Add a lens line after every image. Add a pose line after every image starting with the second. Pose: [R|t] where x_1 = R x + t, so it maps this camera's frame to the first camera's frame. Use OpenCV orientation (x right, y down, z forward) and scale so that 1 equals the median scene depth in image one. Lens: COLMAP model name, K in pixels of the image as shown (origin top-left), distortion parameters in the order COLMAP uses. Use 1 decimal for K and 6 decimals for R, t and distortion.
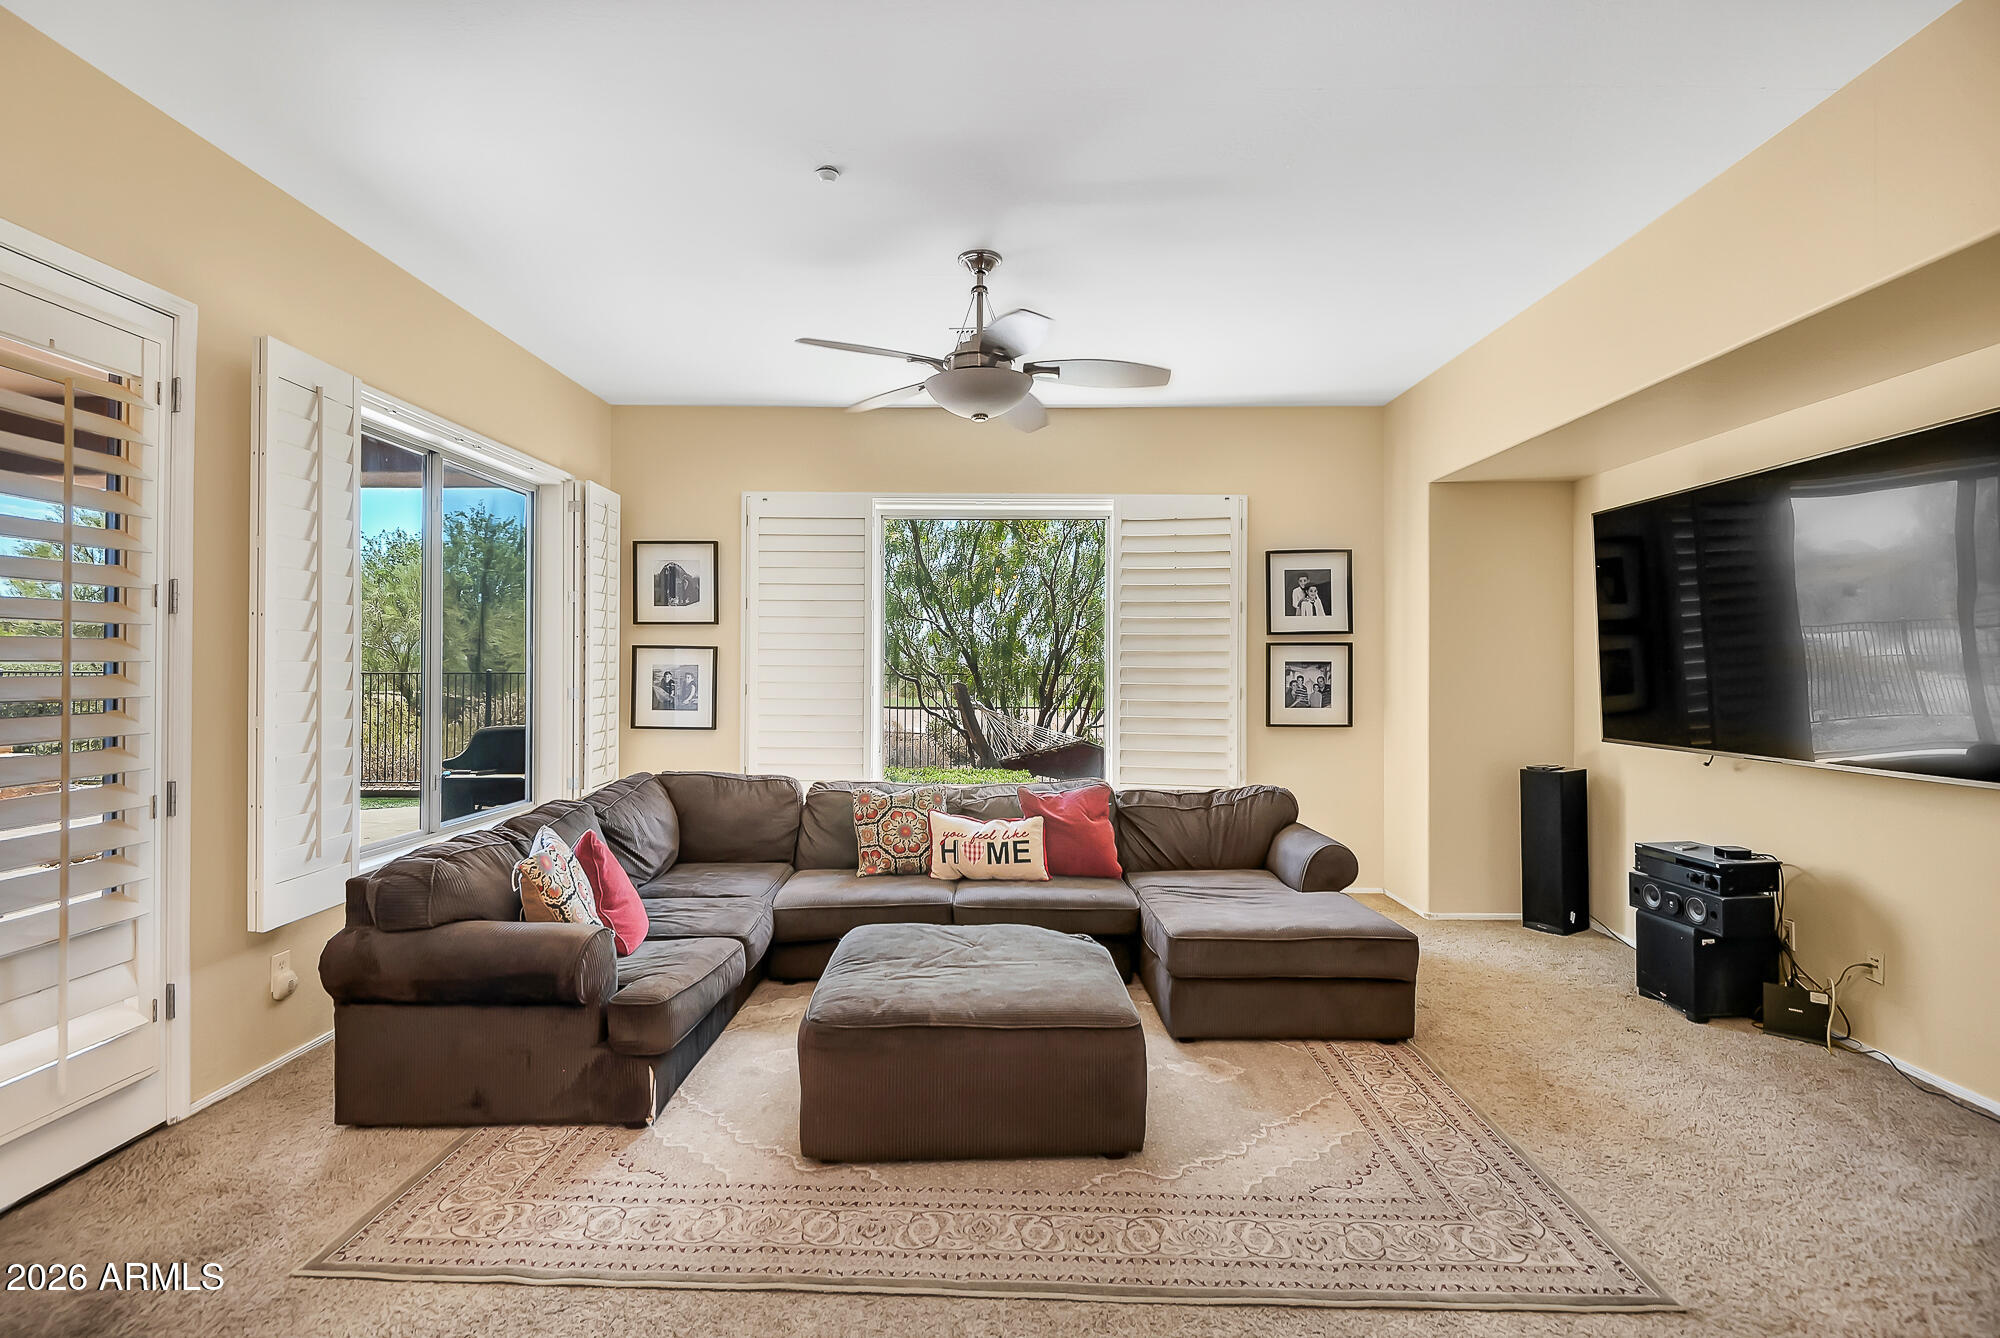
lens RADIAL K [[1119.1, 0, 1004.2], [0, 1119.1, 663.3], [0, 0, 1]] dist [-0.004723, -0.000339]
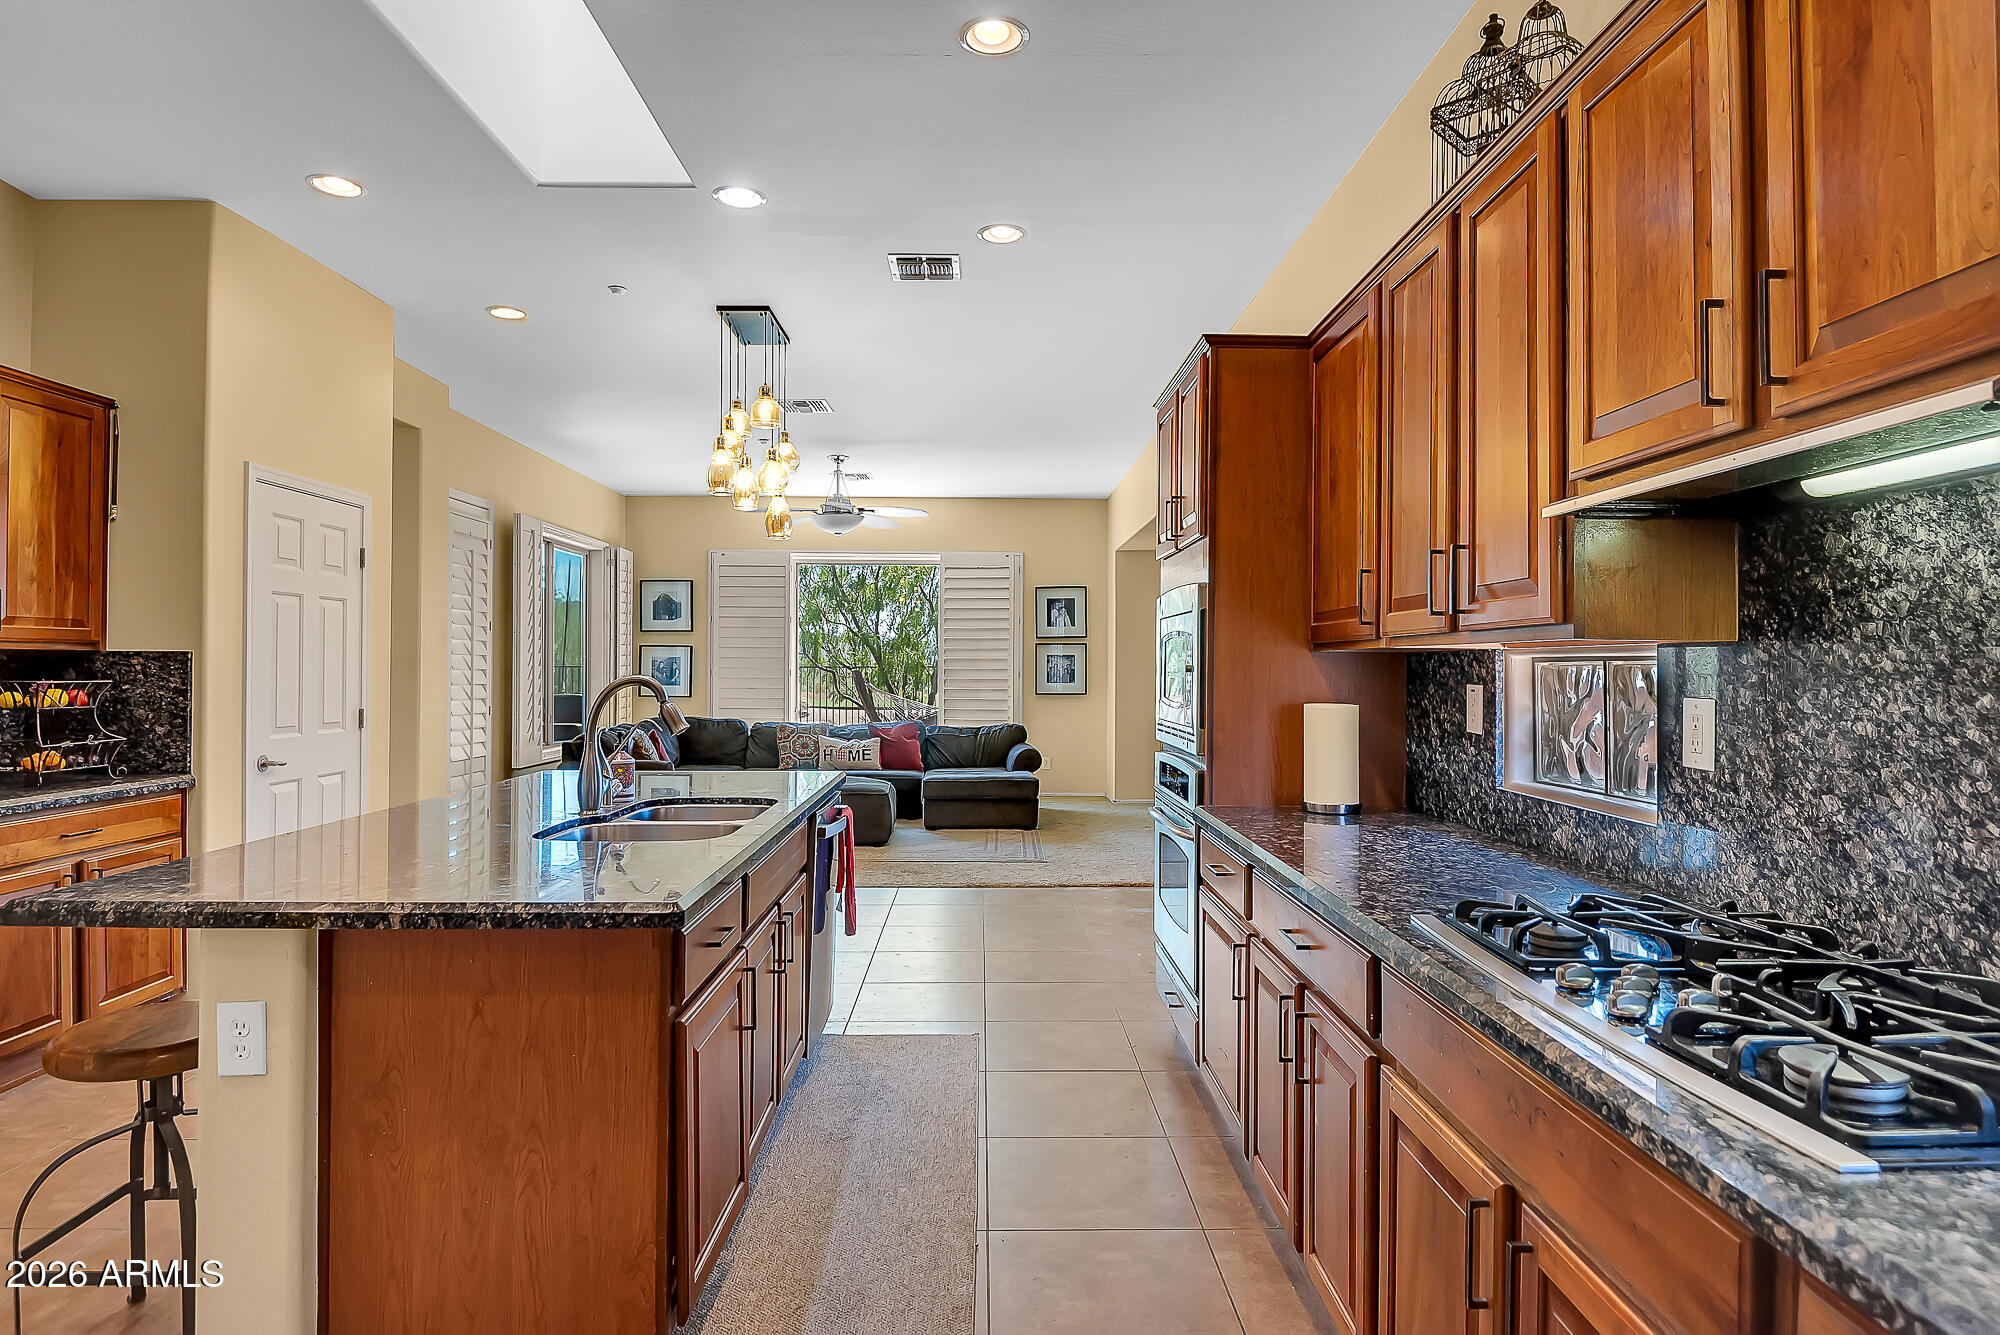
lens RADIAL K [[1119.1, 0, 992.9], [0, 1119.1, 660.4], [0, 0, 1]] dist [-0.004723, -0.000339]
pose [[0.998844, -0.000341, 0.048061, 0.098804], [0.000323, 1.000000, 0.000387, 0.006093], [-0.048061, -0.000371, 0.998844, -0.641549]]
